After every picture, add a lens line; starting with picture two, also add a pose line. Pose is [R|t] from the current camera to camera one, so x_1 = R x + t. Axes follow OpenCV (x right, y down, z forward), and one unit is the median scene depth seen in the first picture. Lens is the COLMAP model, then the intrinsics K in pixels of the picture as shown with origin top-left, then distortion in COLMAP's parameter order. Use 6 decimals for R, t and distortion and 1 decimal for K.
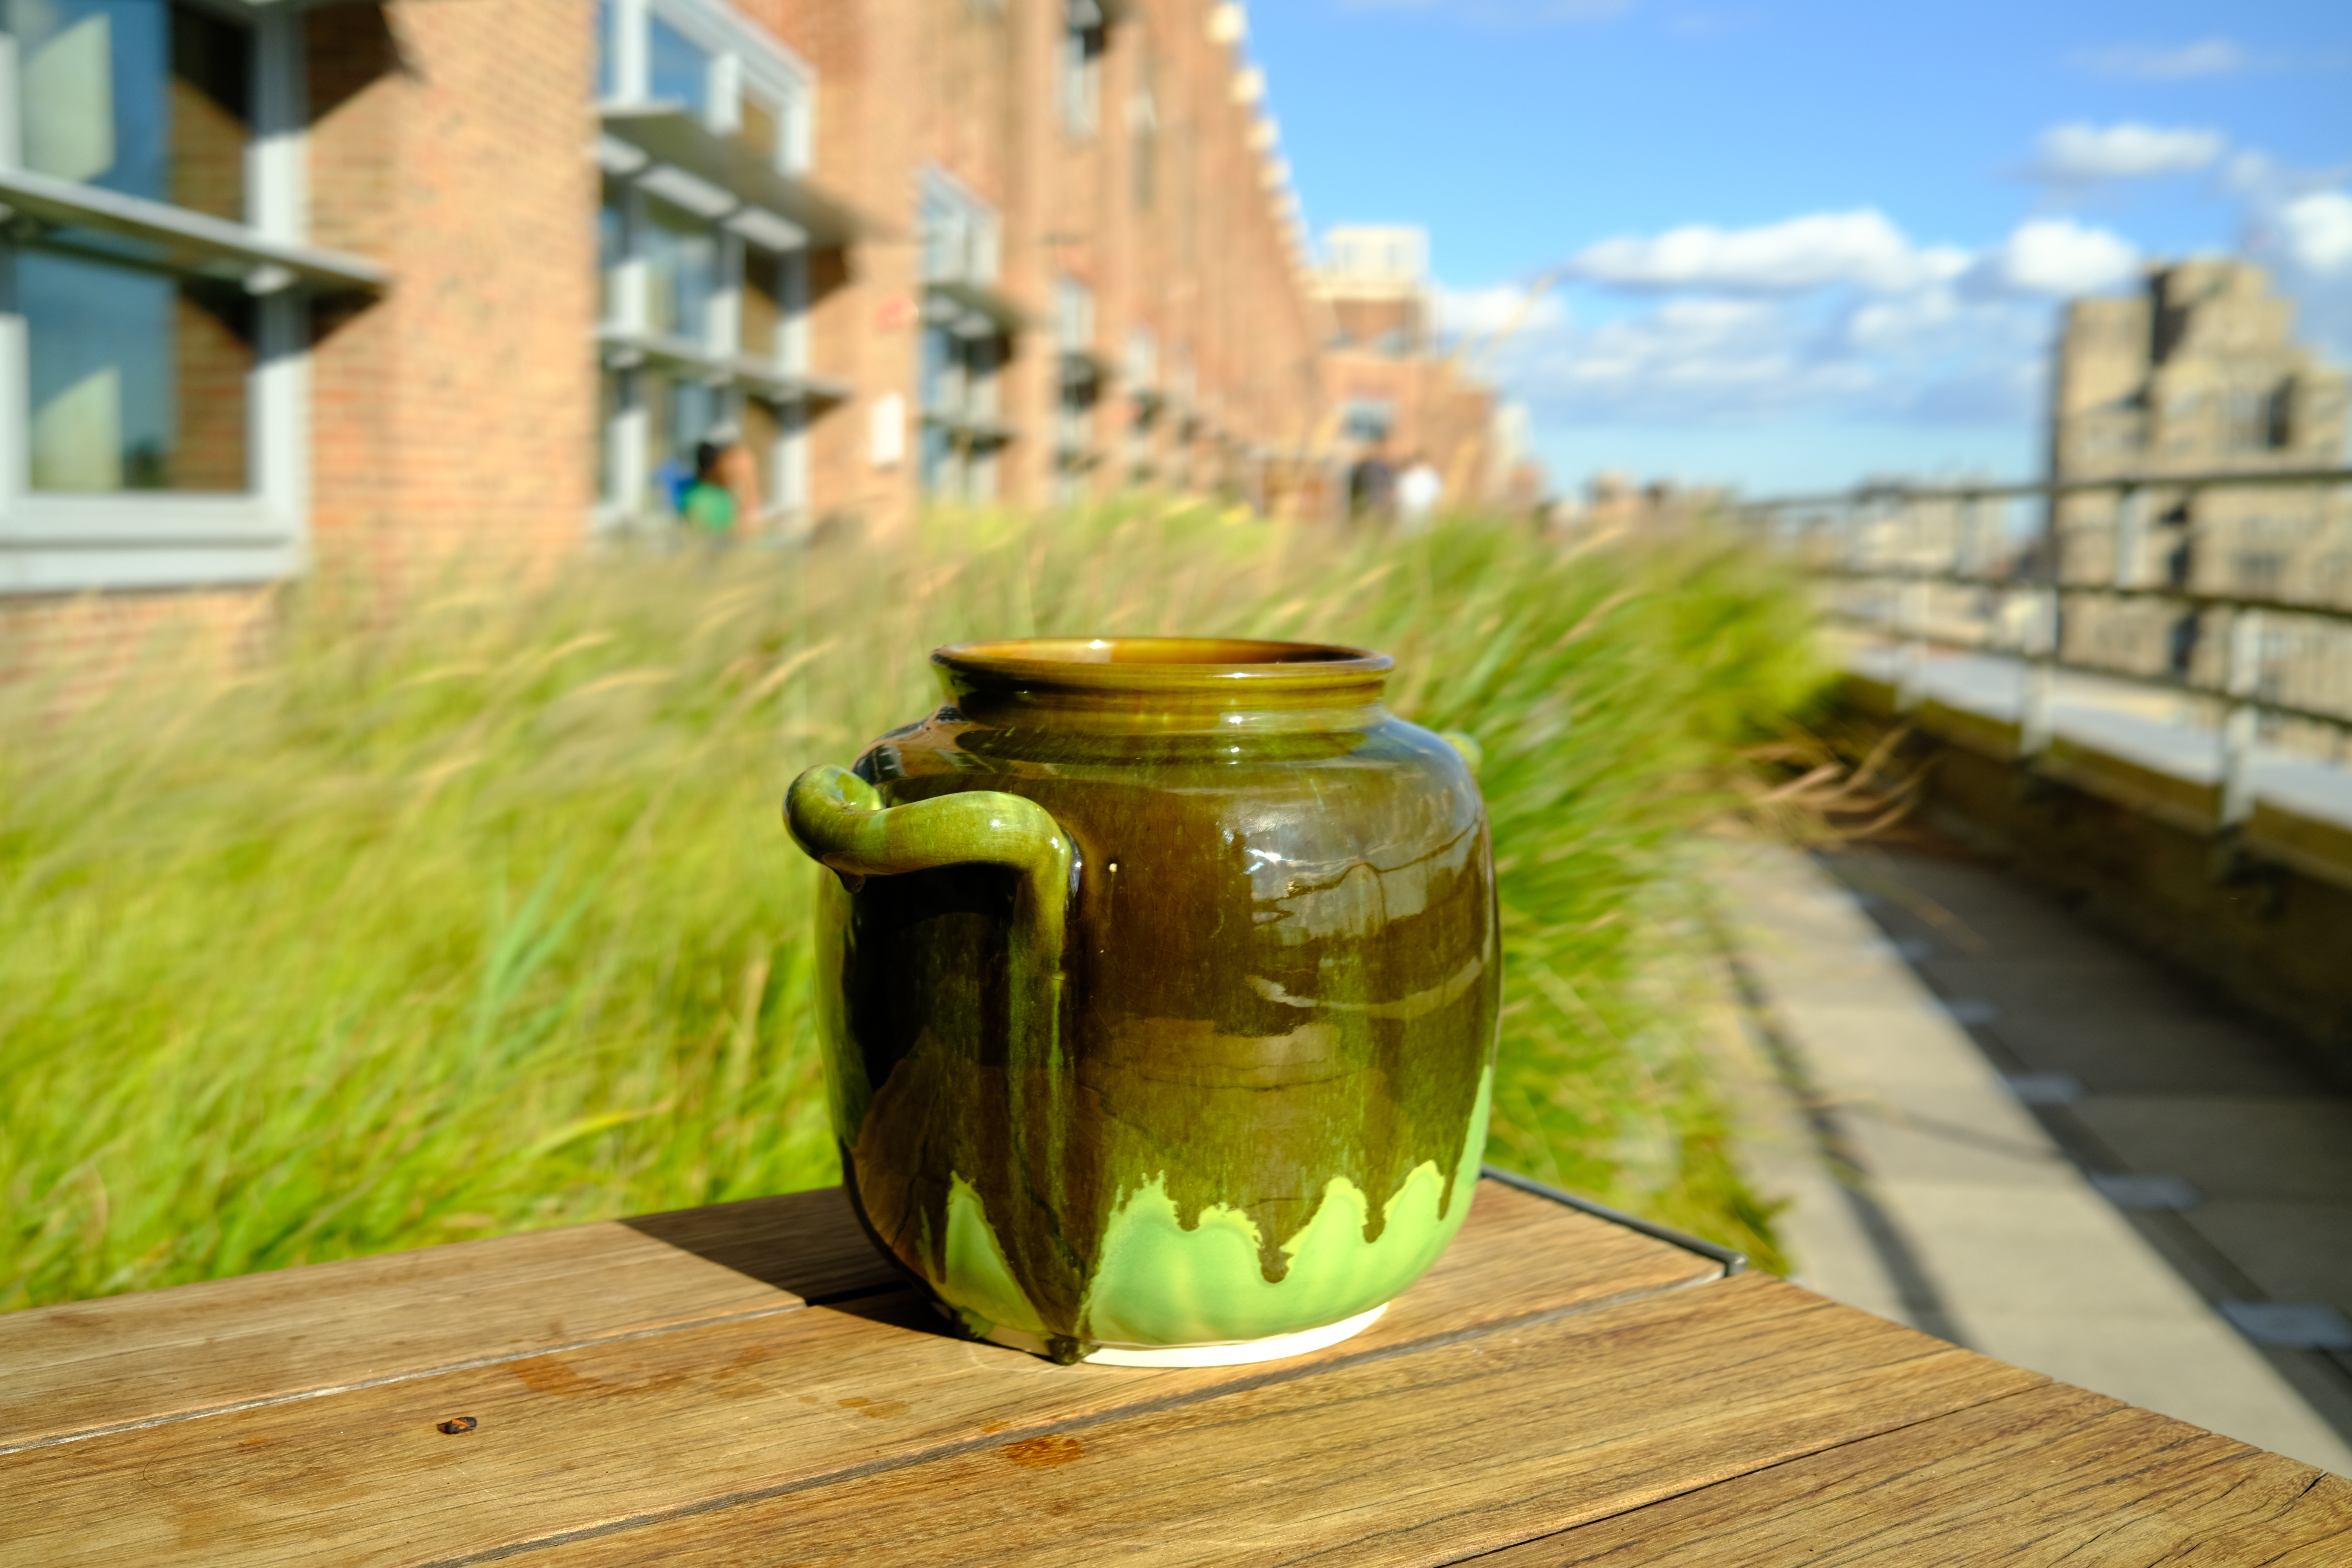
lens RADIAL K [[2442.0, 0, 1169.5], [0, 2442.0, 798.2], [0, 0, 1]] dist [-0.060054, 0.164274]
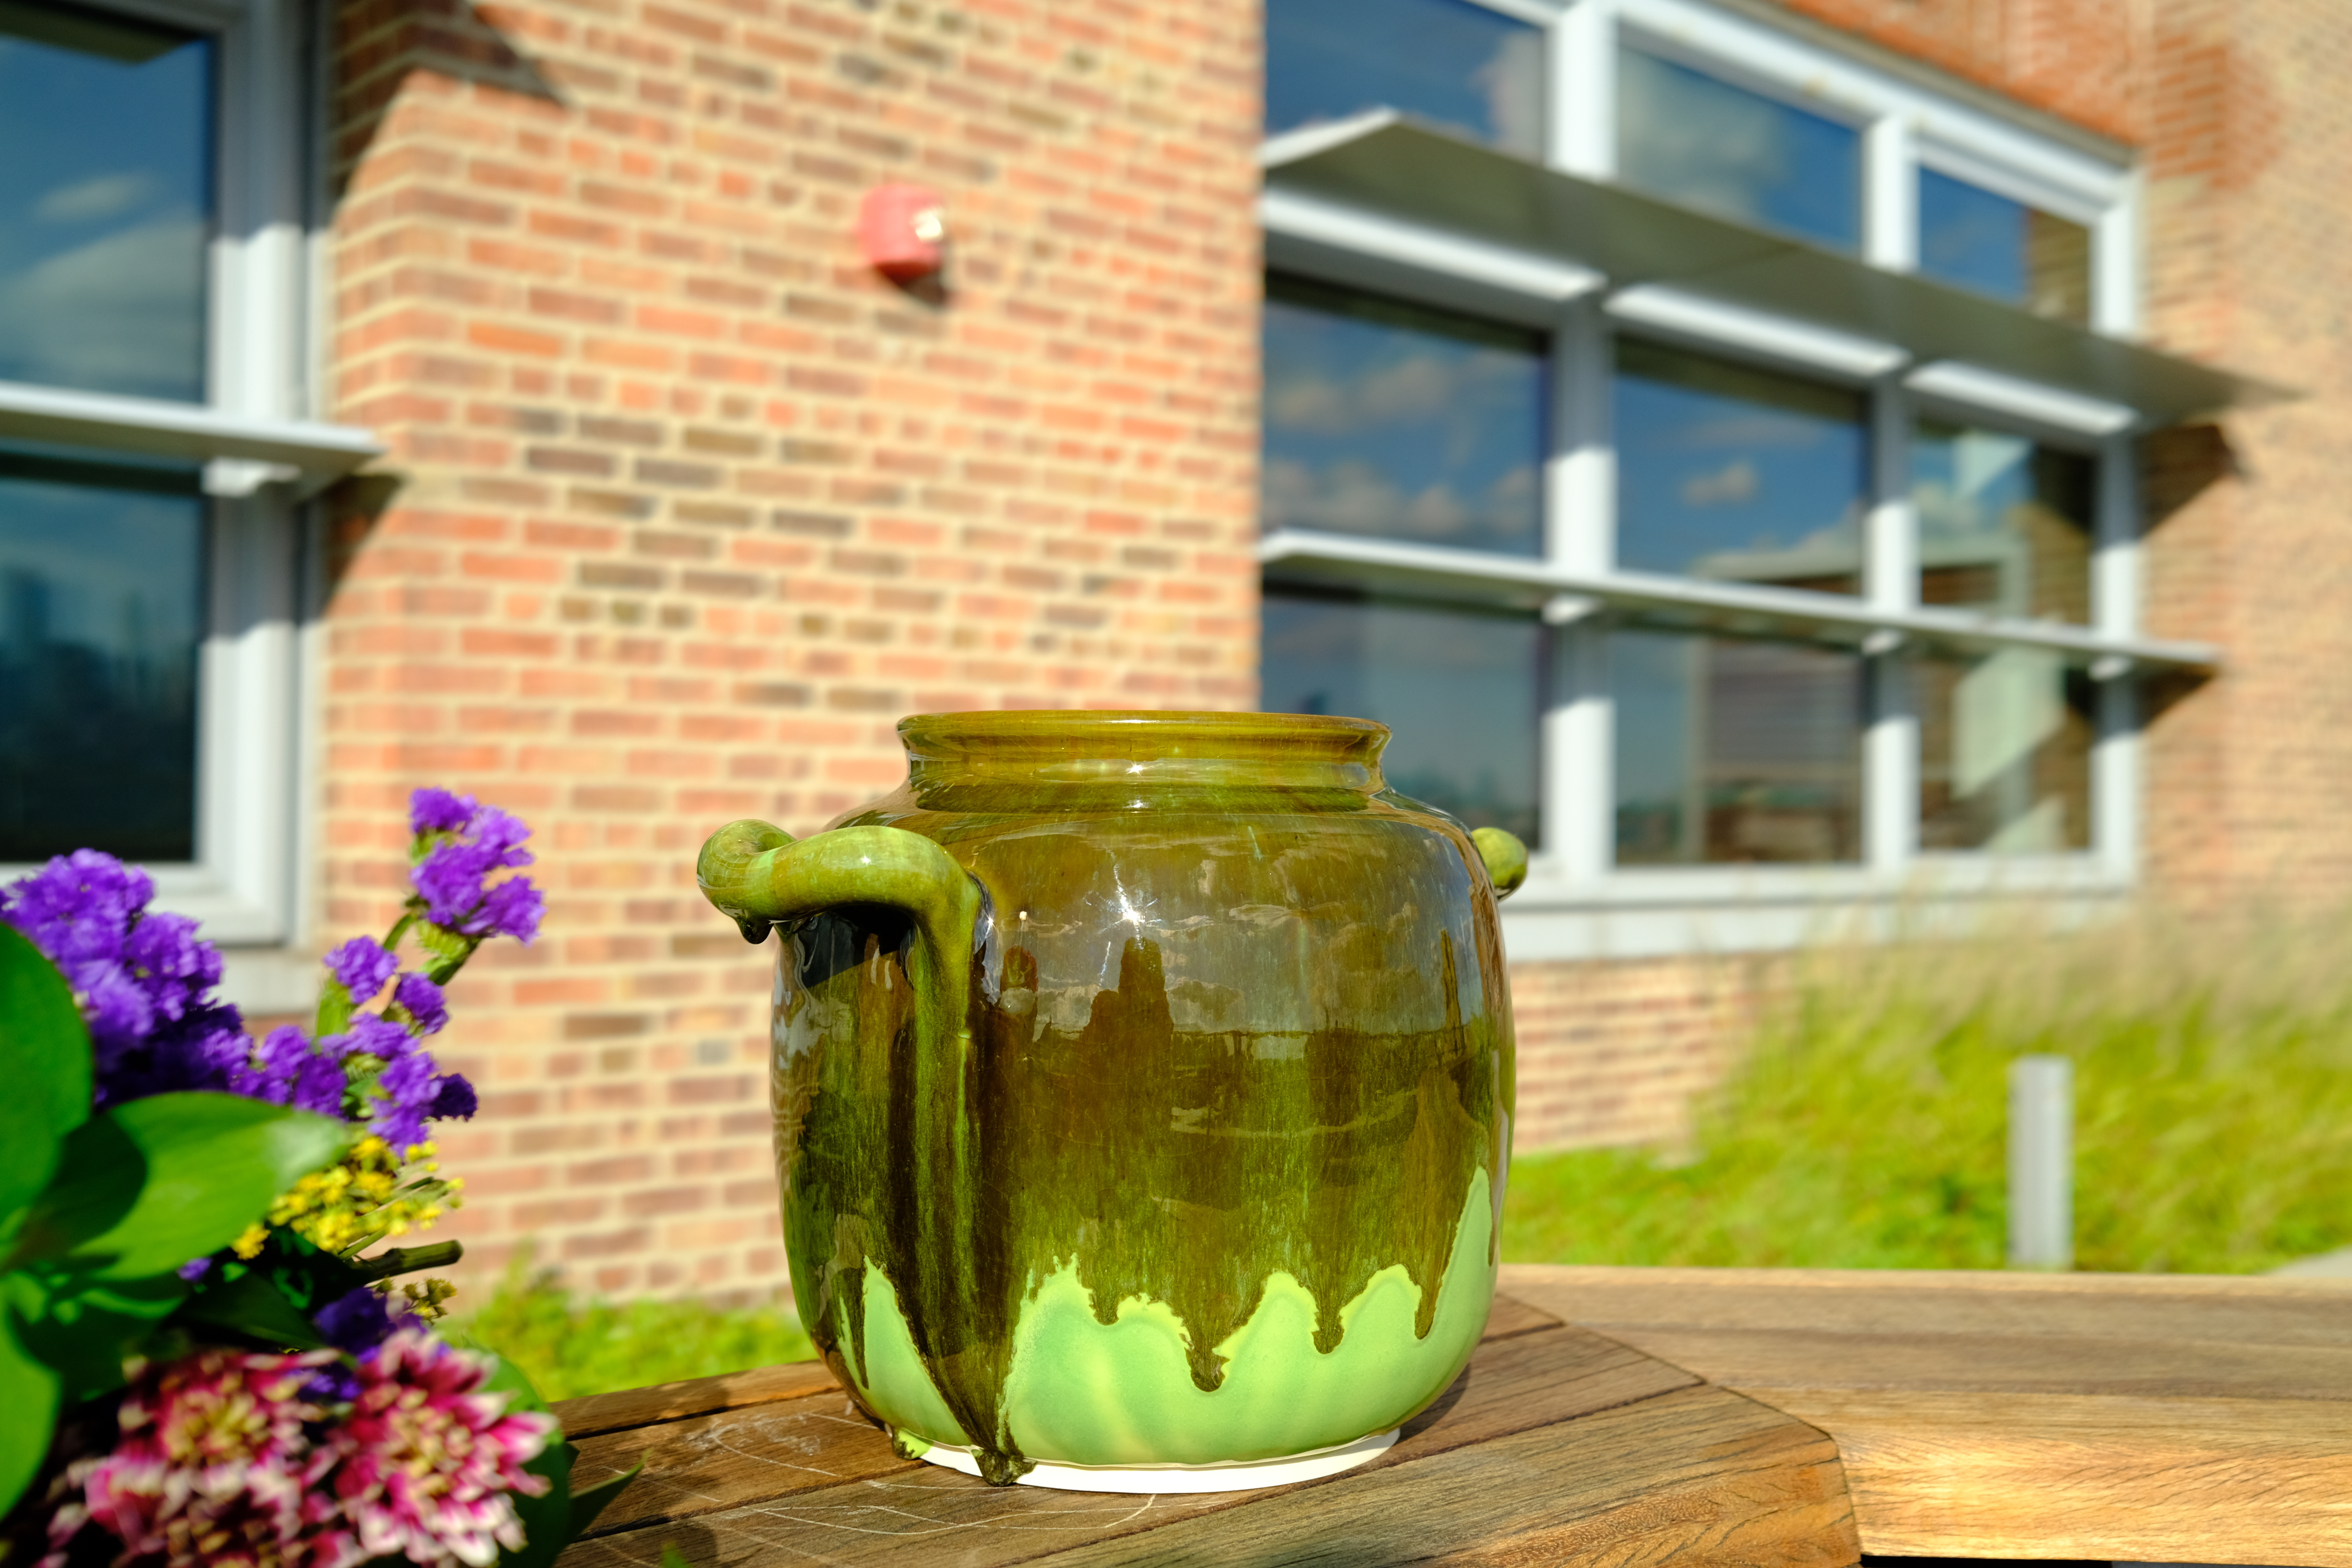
lens RADIAL K [[2442.0, 0, 1169.5], [0, 2442.0, 798.2], [0, 0, 1]] dist [-0.060054, 0.164274]
pose [[0.985852, -0.006599, -0.167491, 0.174965], [-0.015231, 0.991564, -0.128719, 0.096140], [0.166927, 0.129448, 0.977435, 0.096483]]
